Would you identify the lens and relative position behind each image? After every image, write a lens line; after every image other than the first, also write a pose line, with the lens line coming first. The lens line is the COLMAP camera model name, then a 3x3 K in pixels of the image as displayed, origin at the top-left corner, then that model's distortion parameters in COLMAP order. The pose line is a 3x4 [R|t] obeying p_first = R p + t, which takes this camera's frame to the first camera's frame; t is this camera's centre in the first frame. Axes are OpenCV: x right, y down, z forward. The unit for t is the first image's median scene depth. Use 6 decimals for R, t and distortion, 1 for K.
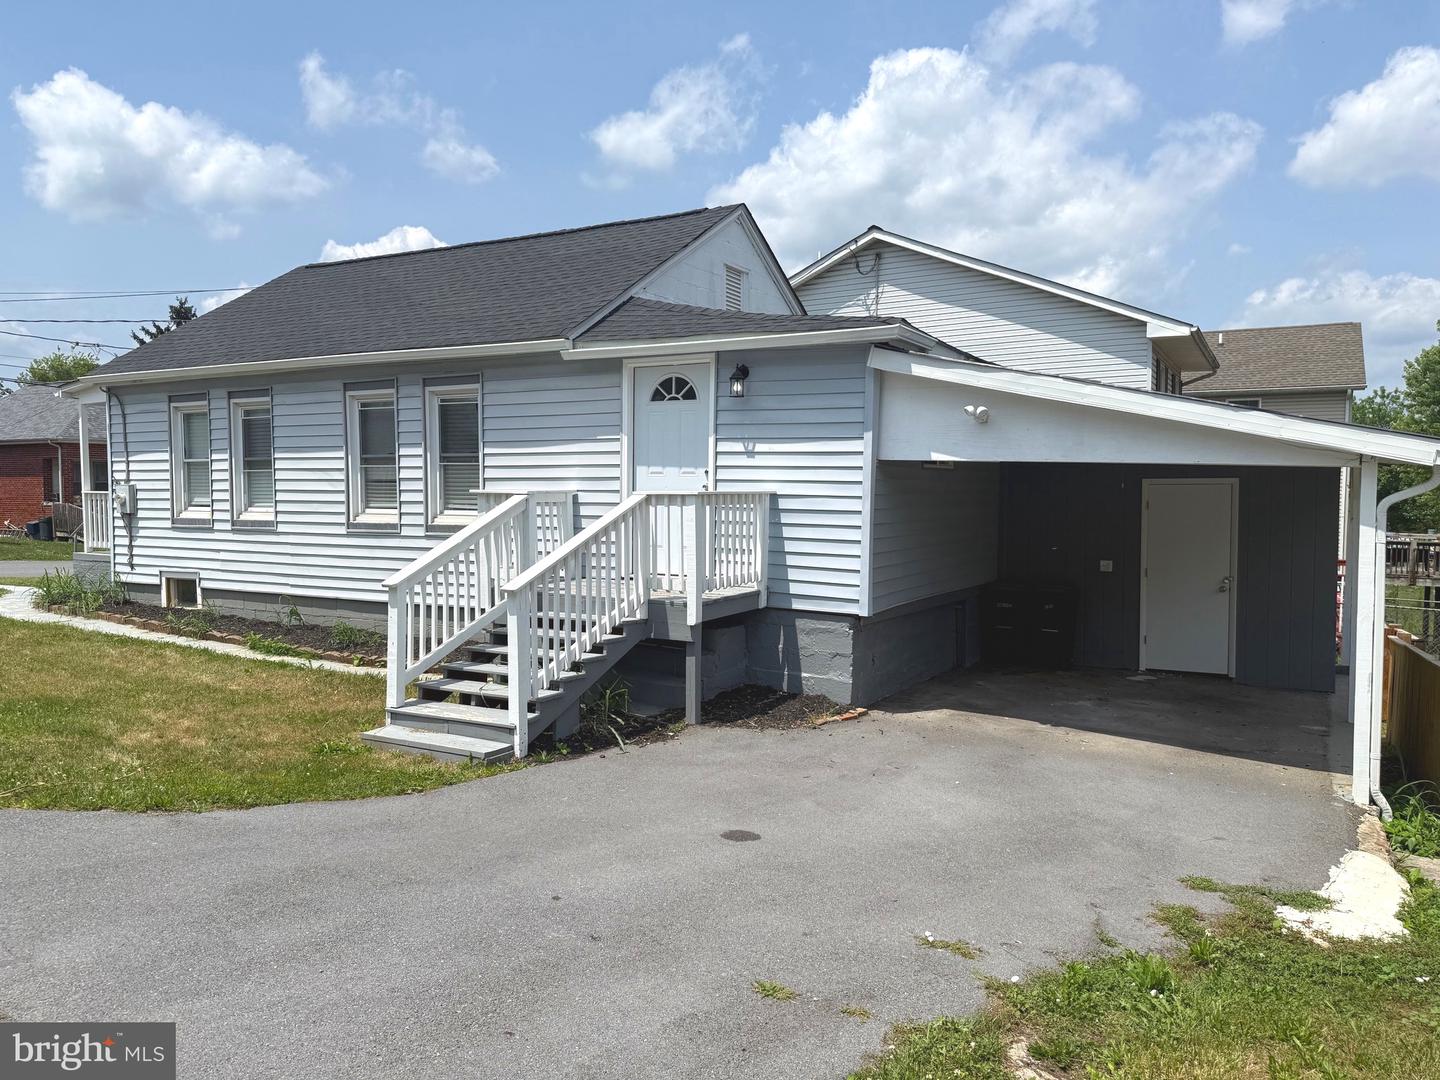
lens RADIAL K [[1005.3, 0, 726.7], [0, 1005.3, 539.4], [0, 0, 1]] dist [0.048572, -0.041317]
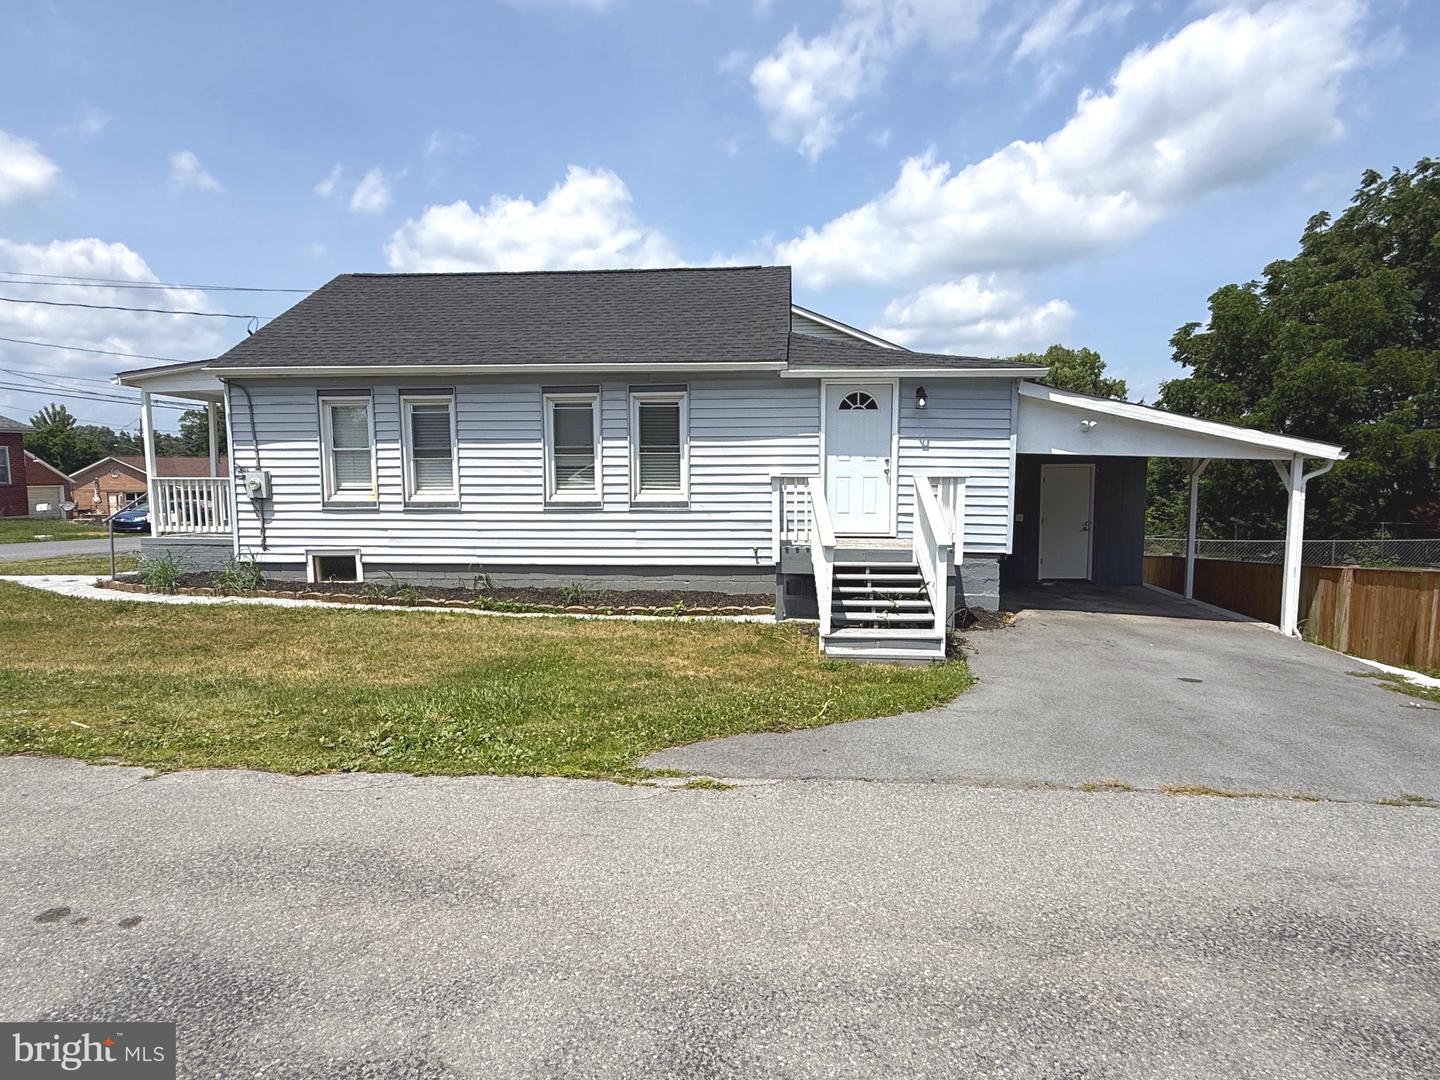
lens RADIAL K [[765.7, 0, 721.0], [0, 765.7, 535.8], [0, 0, 1]] dist [-0.002380, -0.000207]
pose [[0.913540, -0.040136, 0.404764, -0.555329], [0.024847, 0.998768, 0.042958, -0.009875], [-0.405990, -0.029186, 0.913412, 0.073605]]
